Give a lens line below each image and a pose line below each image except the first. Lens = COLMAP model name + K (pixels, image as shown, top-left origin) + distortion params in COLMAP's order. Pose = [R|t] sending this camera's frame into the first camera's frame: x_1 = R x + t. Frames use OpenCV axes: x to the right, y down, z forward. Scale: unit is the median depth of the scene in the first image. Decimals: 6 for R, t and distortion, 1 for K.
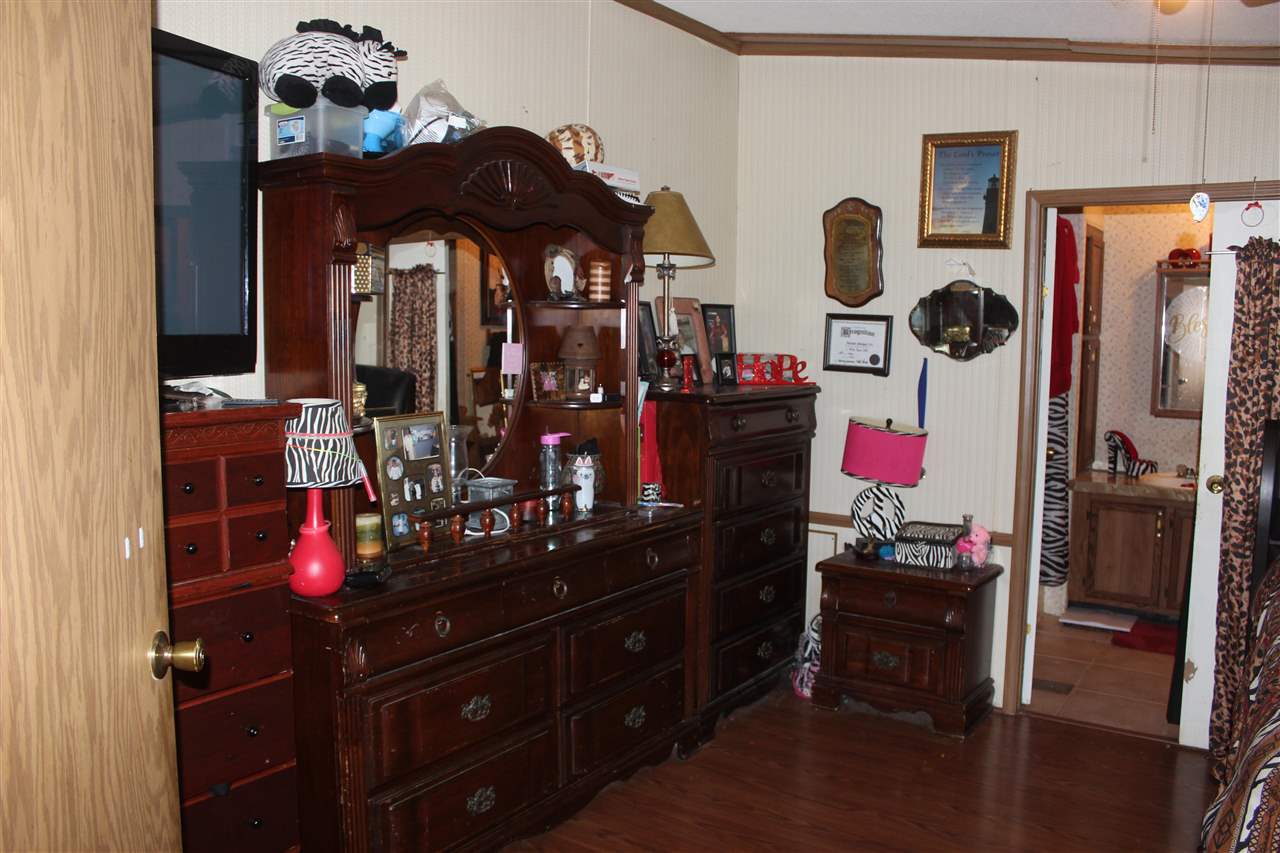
lens RADIAL K [[1049.5, 0, 647.3], [0, 1049.5, 427.0], [0, 0, 1]] dist [-0.162360, 0.142181]
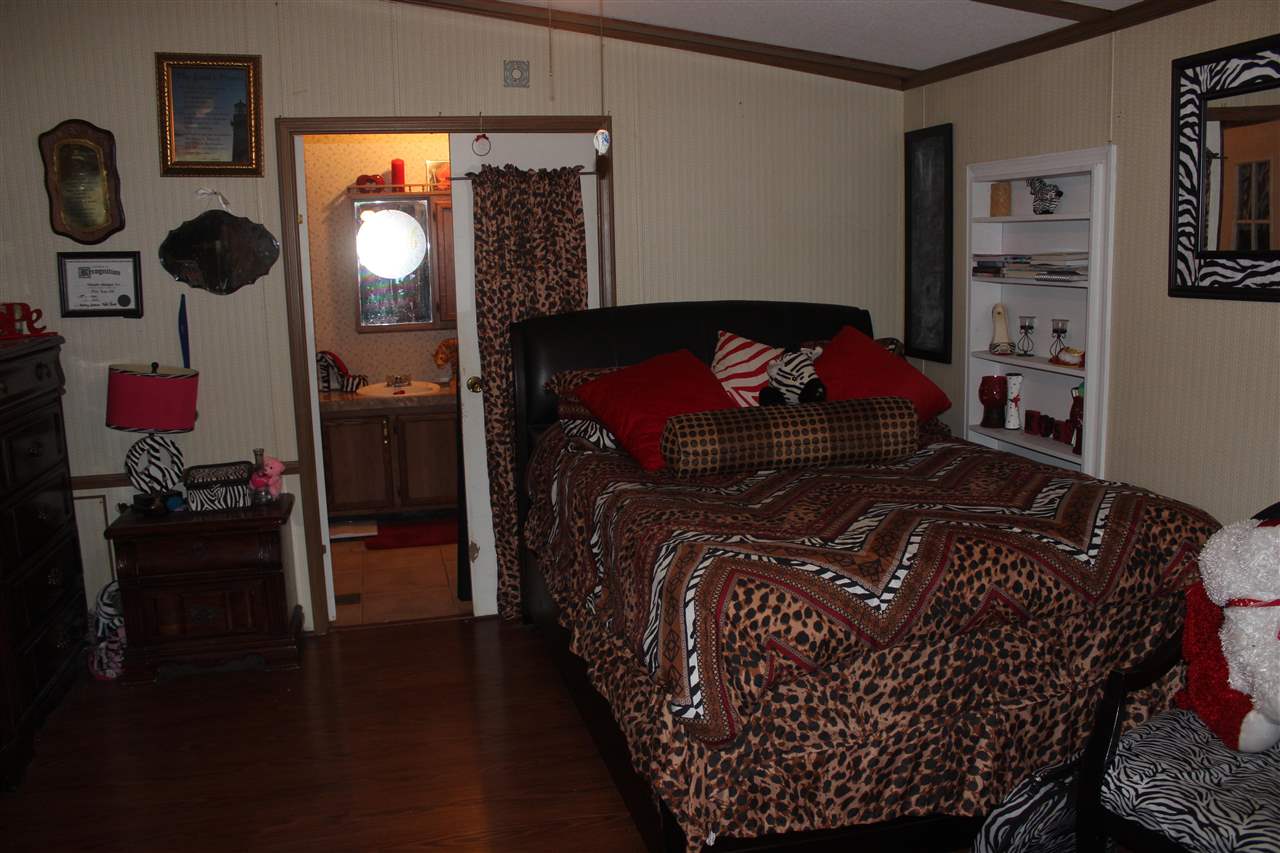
lens RADIAL K [[1049.5, 0, 647.3], [0, 1049.5, 427.0], [0, 0, 1]] dist [-0.162360, 0.142181]
pose [[0.665321, -0.156250, 0.730023, -0.153615], [0.105325, 0.987718, 0.115416, -0.009865], [-0.739090, 0.000101, 0.673606, 0.062955]]
